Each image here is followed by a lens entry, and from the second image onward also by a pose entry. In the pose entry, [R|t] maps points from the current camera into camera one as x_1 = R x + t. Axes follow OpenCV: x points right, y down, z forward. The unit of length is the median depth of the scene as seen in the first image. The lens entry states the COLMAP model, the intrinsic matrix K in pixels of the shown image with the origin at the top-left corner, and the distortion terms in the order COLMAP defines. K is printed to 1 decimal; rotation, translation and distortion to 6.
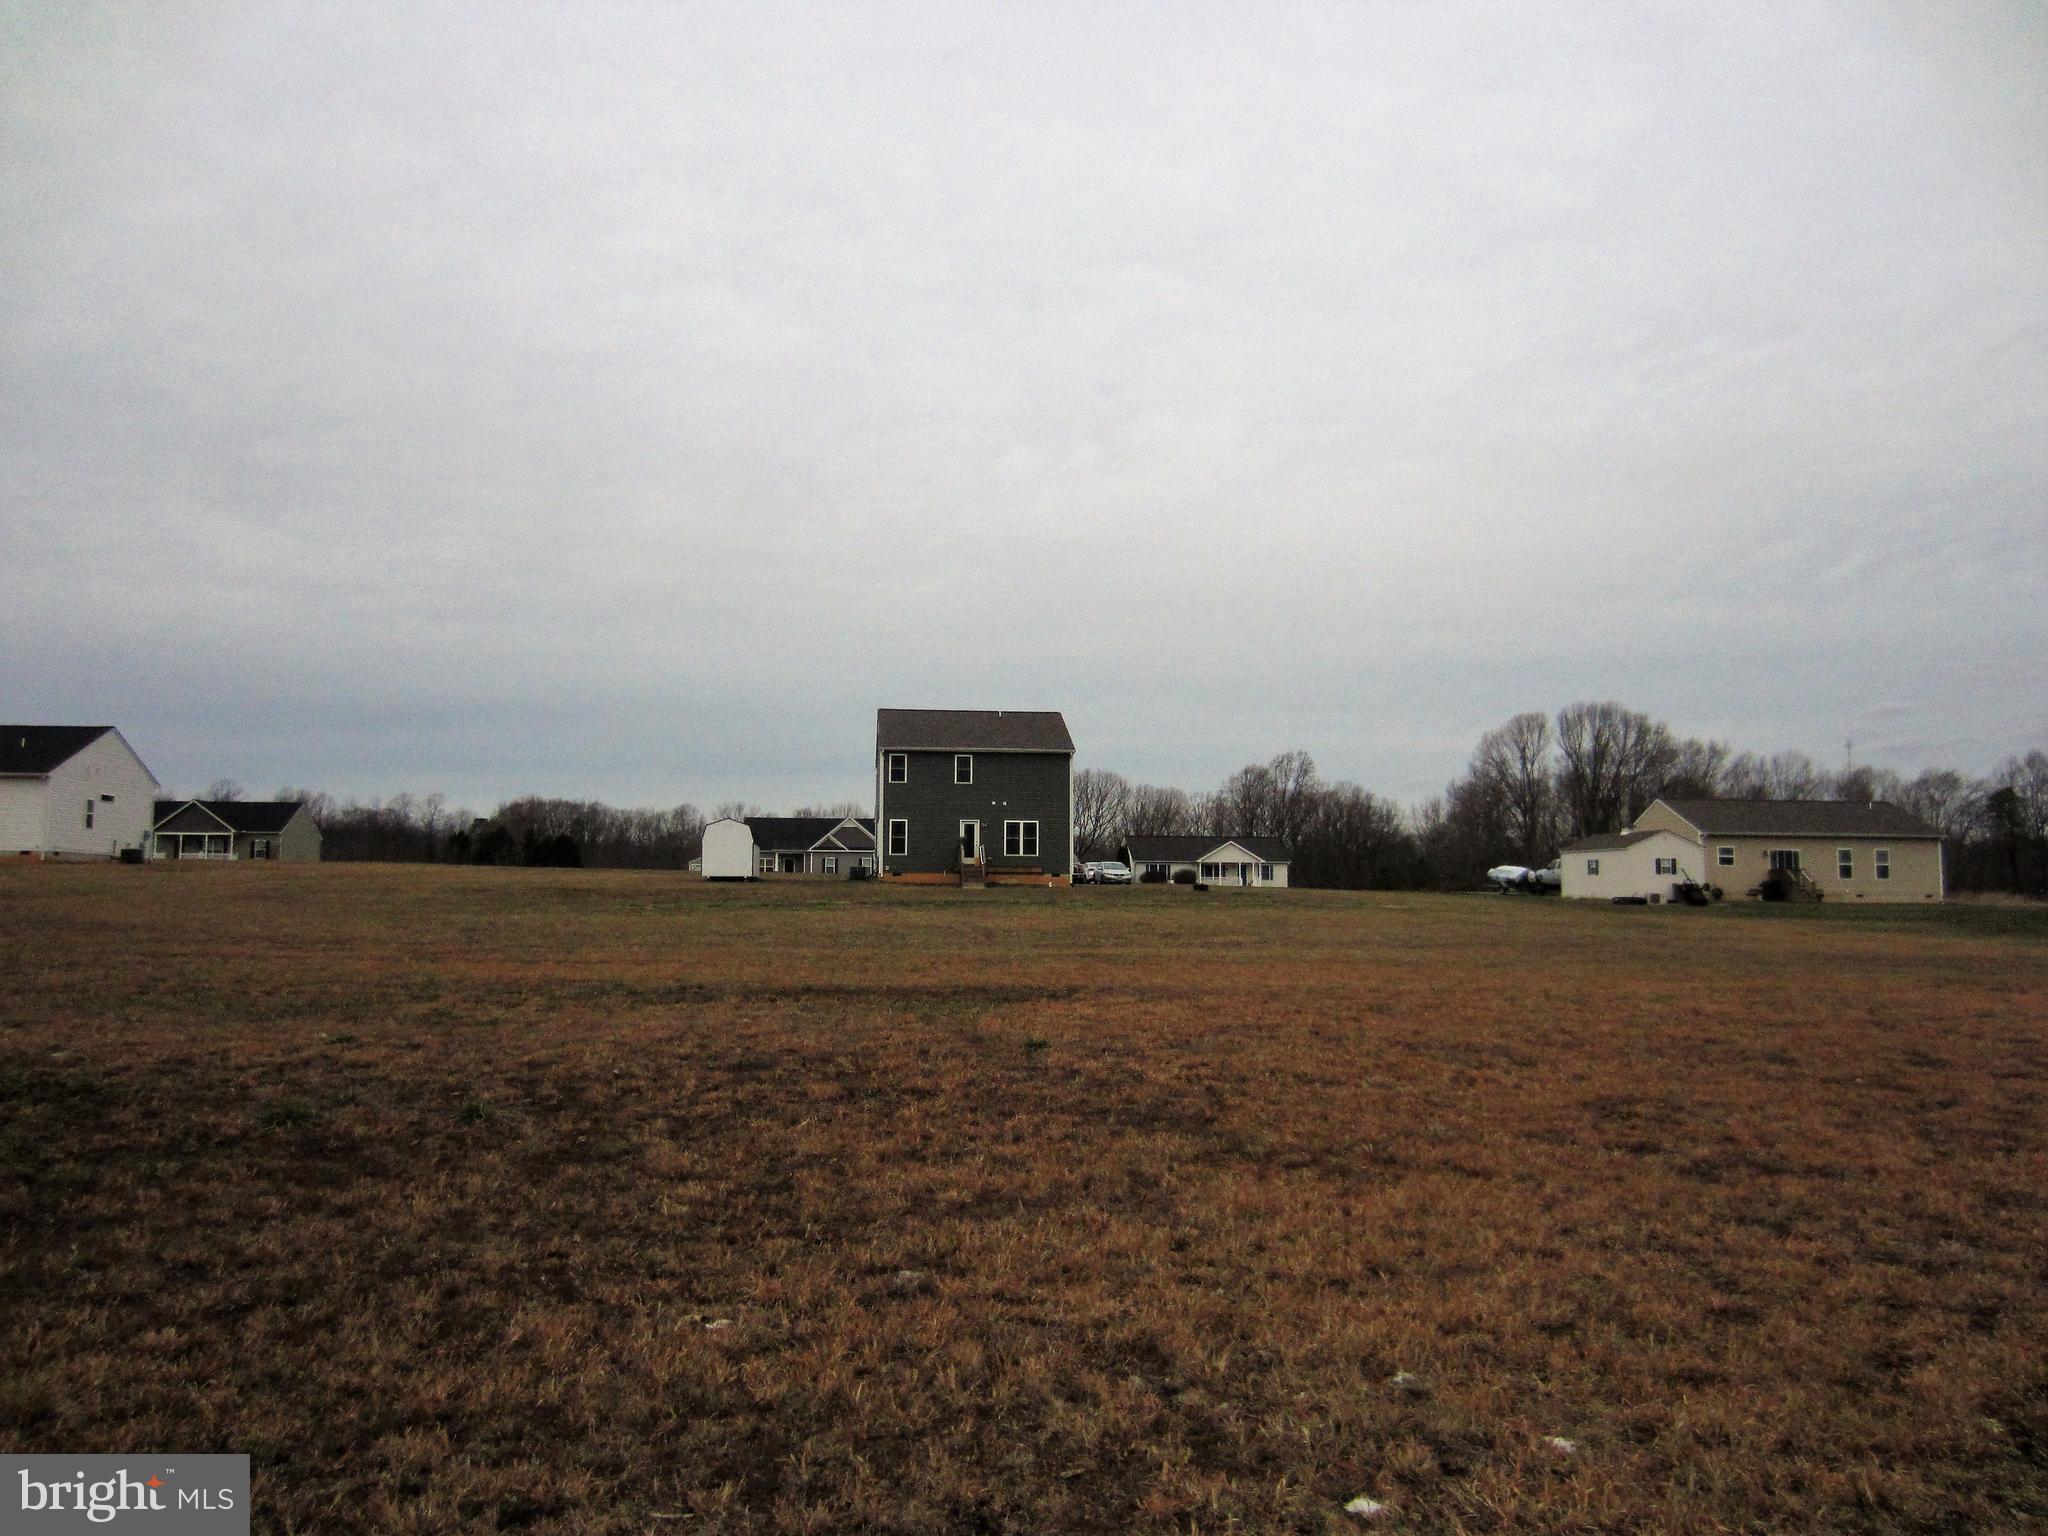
lens RADIAL K [[1409.5, 0, 1027.8], [0, 1409.5, 796.1], [0, 0, 1]] dist [-0.058976, -0.000076]
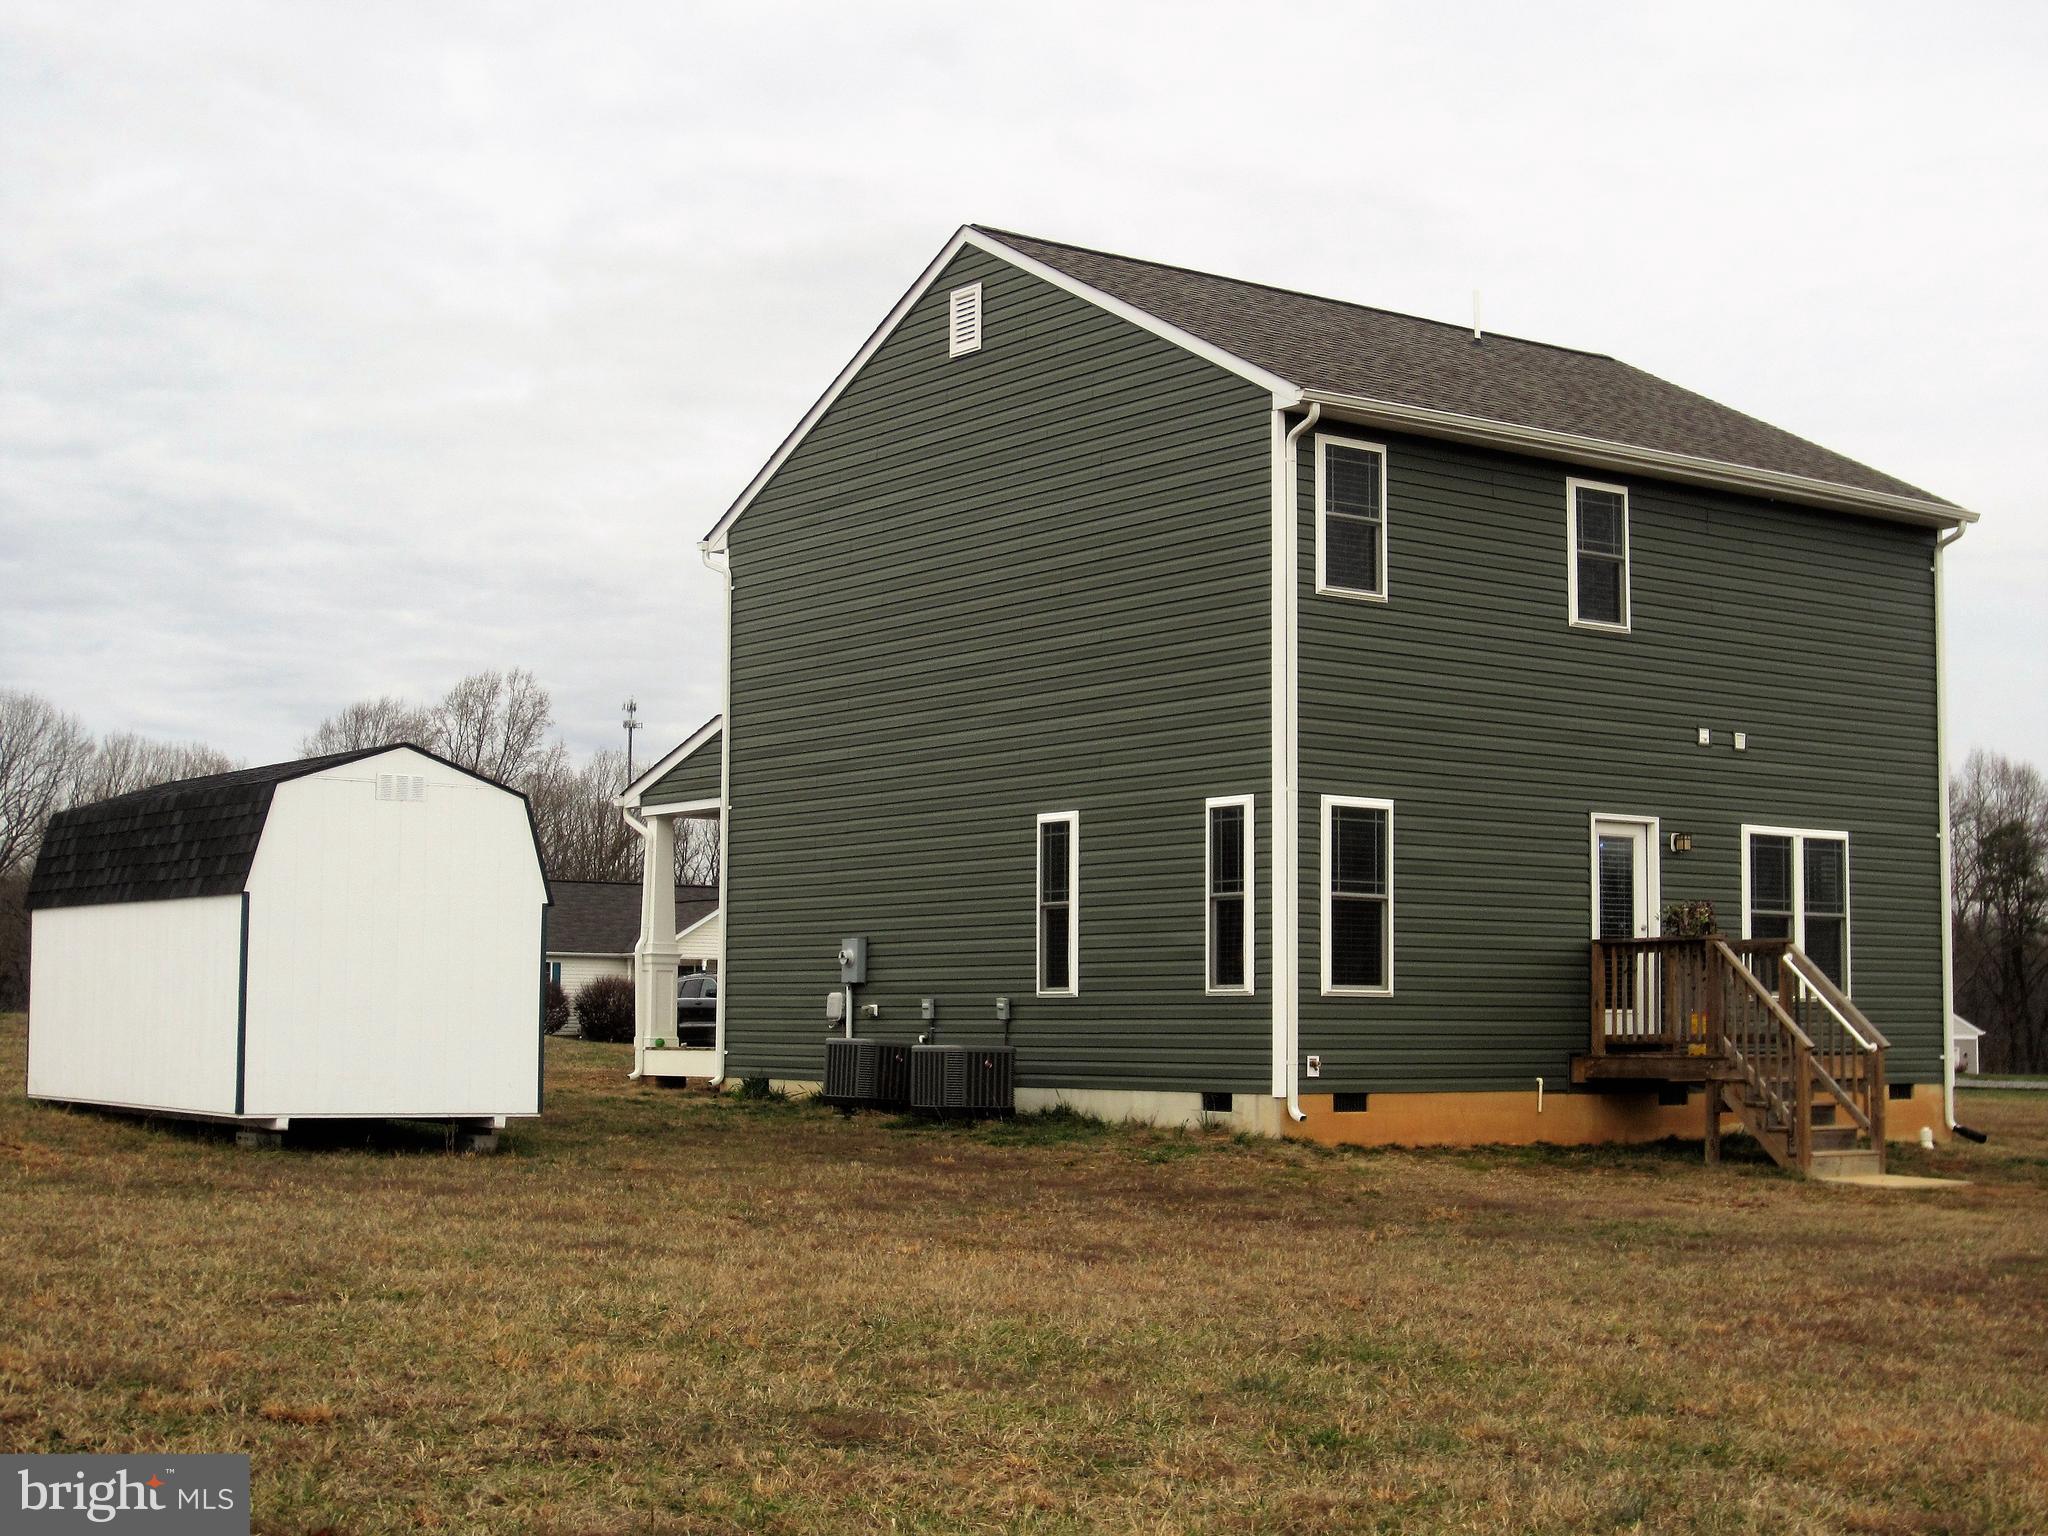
lens RADIAL K [[2950.1, 0, 1024.0], [0, 2950.1, 768.0], [0, 0, 1]] dist [-0.164031, 0.017546]
pose [[0.873661, 0.046717, 0.484288, -0.309803], [-0.042741, 0.998901, -0.019254, 0.021601], [-0.484655, -0.003877, 0.874697, 0.681987]]
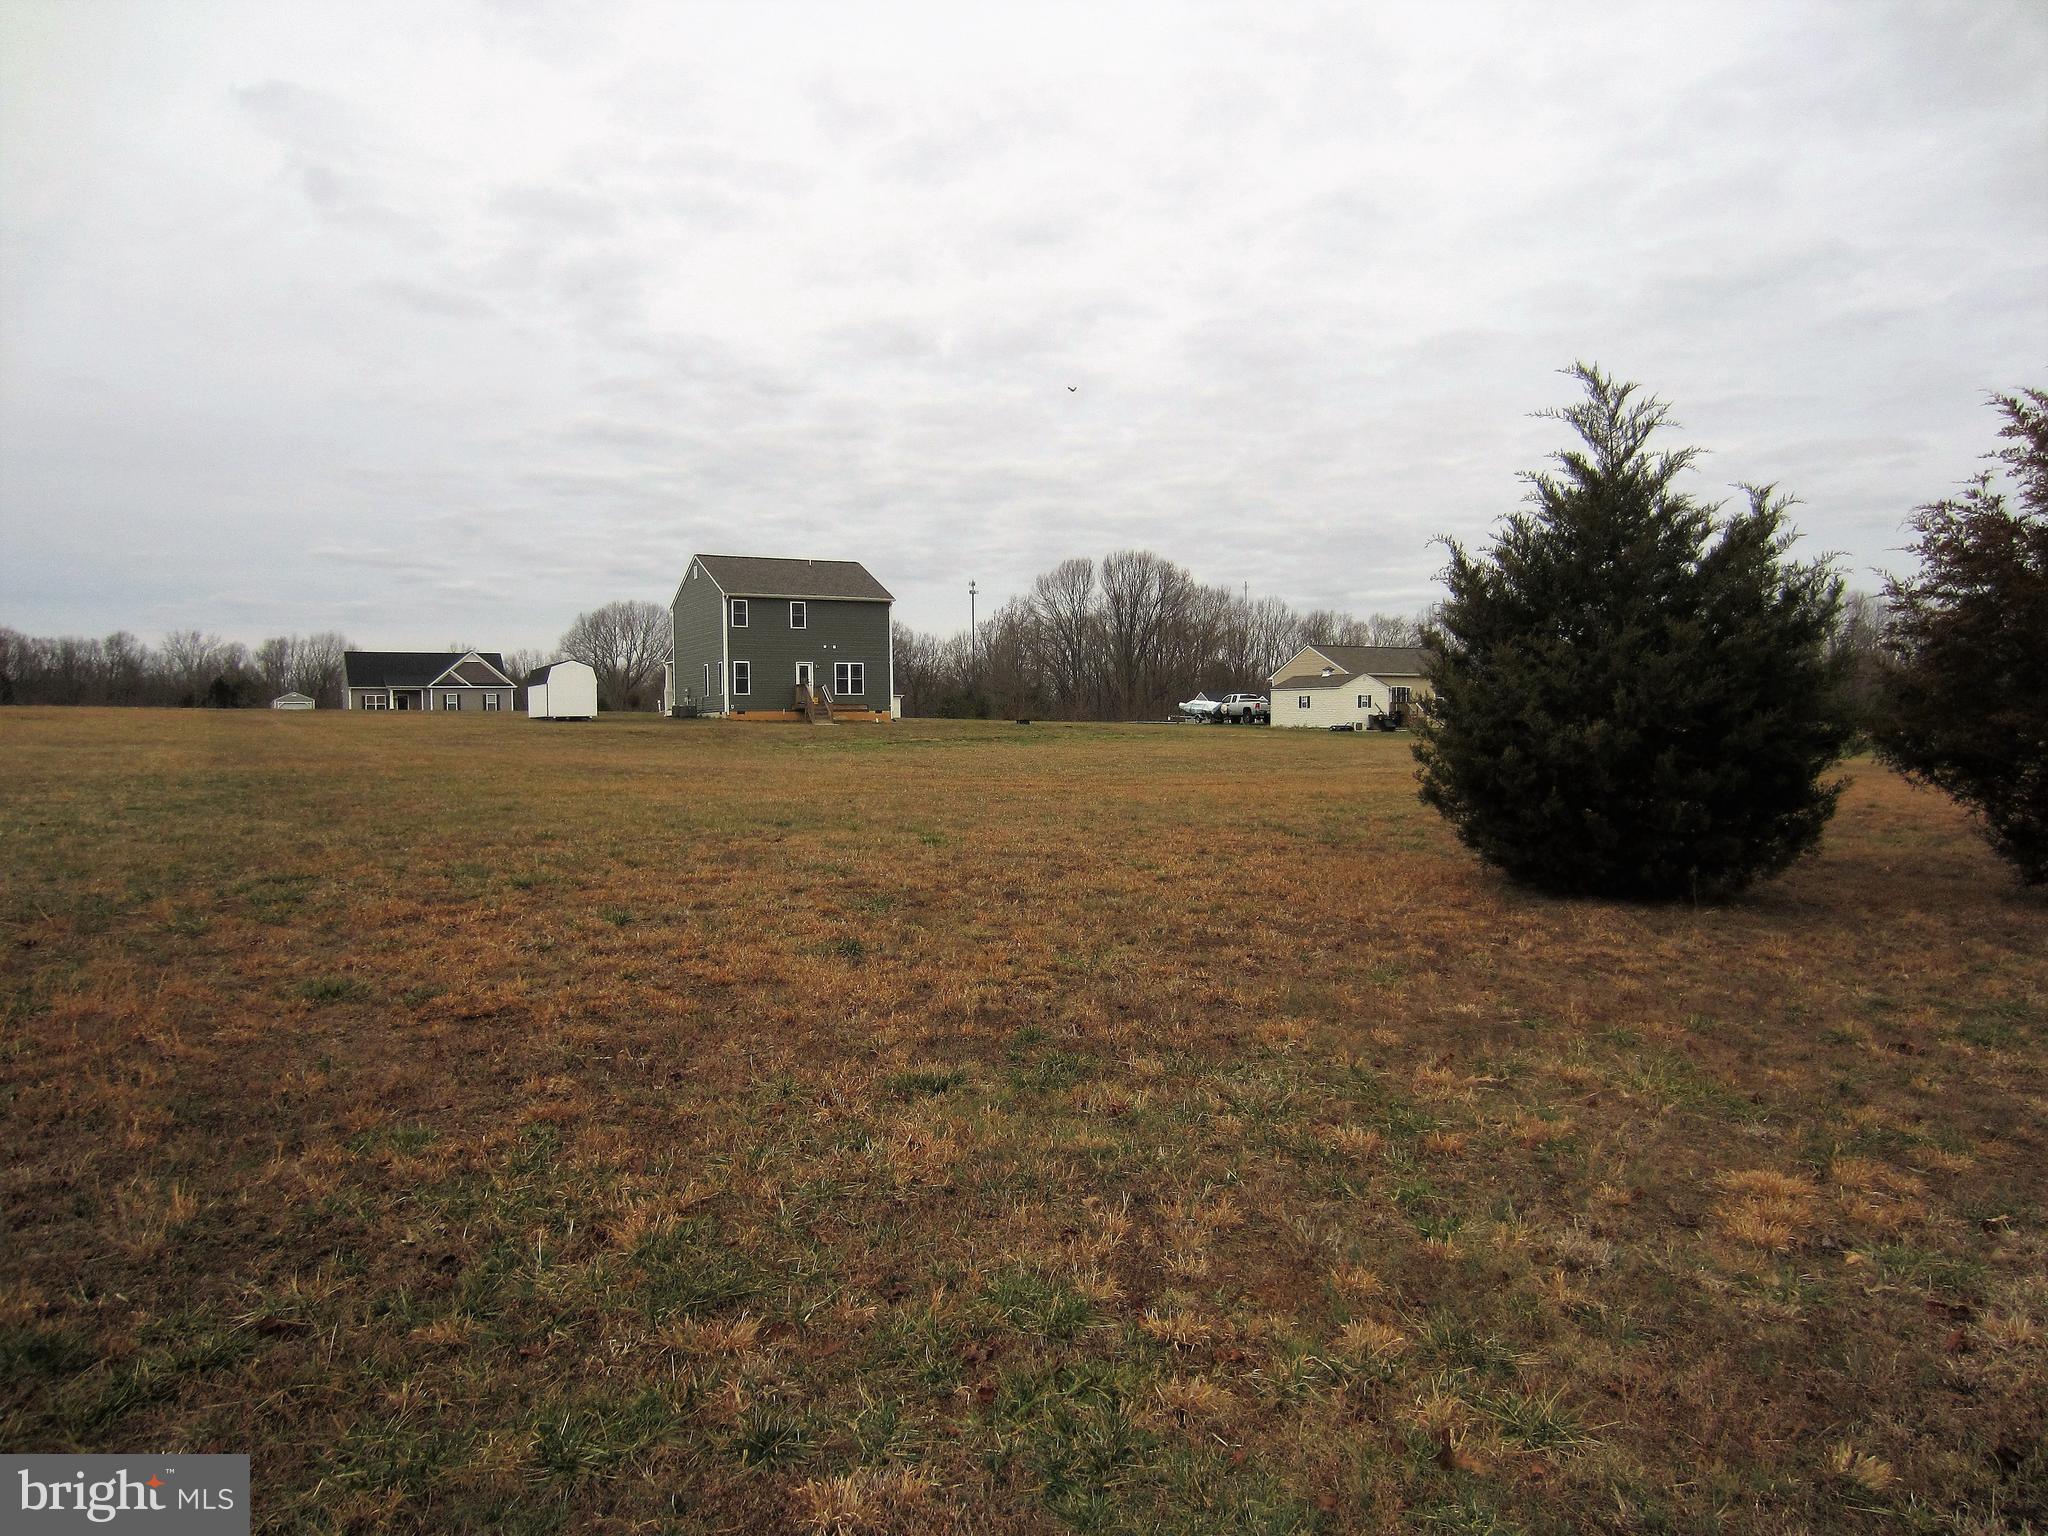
lens RADIAL K [[1409.5, 0, 1027.8], [0, 1409.5, 796.1], [0, 0, 1]] dist [-0.058976, -0.000076]
pose [[0.924245, -0.033147, 0.380359, -0.297237], [-0.013238, 0.992843, 0.118690, -0.011306], [-0.381571, -0.114734, 0.917191, -0.074226]]
